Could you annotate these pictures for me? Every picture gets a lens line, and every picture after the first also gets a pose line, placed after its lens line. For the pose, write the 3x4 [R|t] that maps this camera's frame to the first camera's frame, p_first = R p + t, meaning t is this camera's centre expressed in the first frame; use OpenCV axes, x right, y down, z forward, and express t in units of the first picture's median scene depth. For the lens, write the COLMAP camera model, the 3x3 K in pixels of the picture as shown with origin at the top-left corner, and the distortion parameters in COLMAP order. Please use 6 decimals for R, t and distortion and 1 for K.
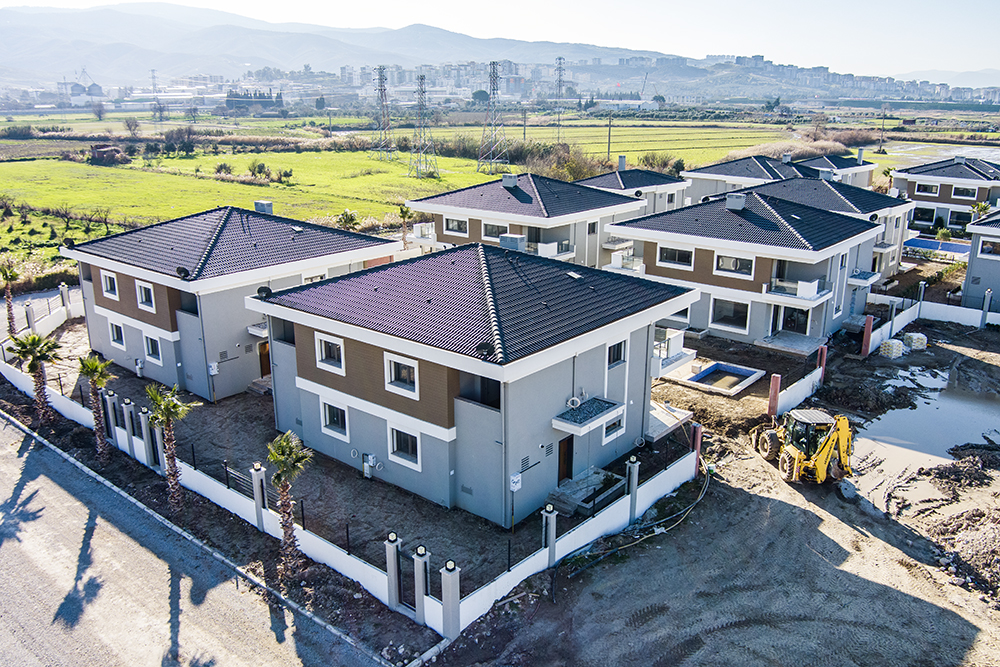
lens RADIAL K [[798.1, 0, 504.1], [0, 798.1, 331.8], [0, 0, 1]] dist [-0.048533, -0.002426]
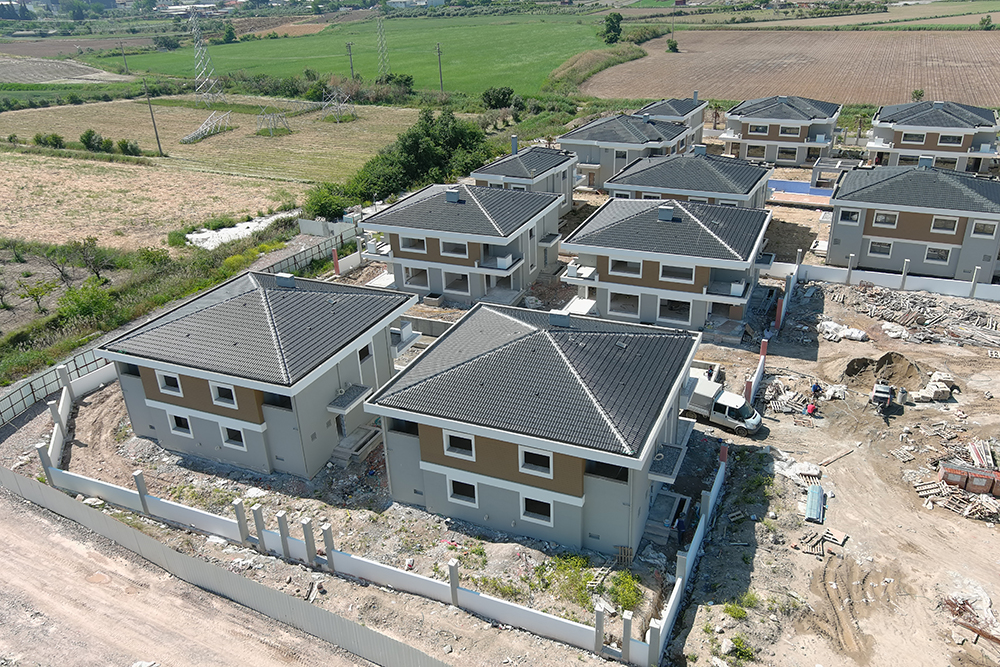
lens RADIAL K [[769.0, 0, 501.6], [0, 769.0, 335.6], [0, 0, 1]] dist [0.023145, -0.010447]
pose [[0.962758, -0.146709, 0.227096, 0.065694], [0.110776, 0.980279, 0.163653, -0.238625], [-0.246627, -0.132401, 0.960023, -0.543358]]
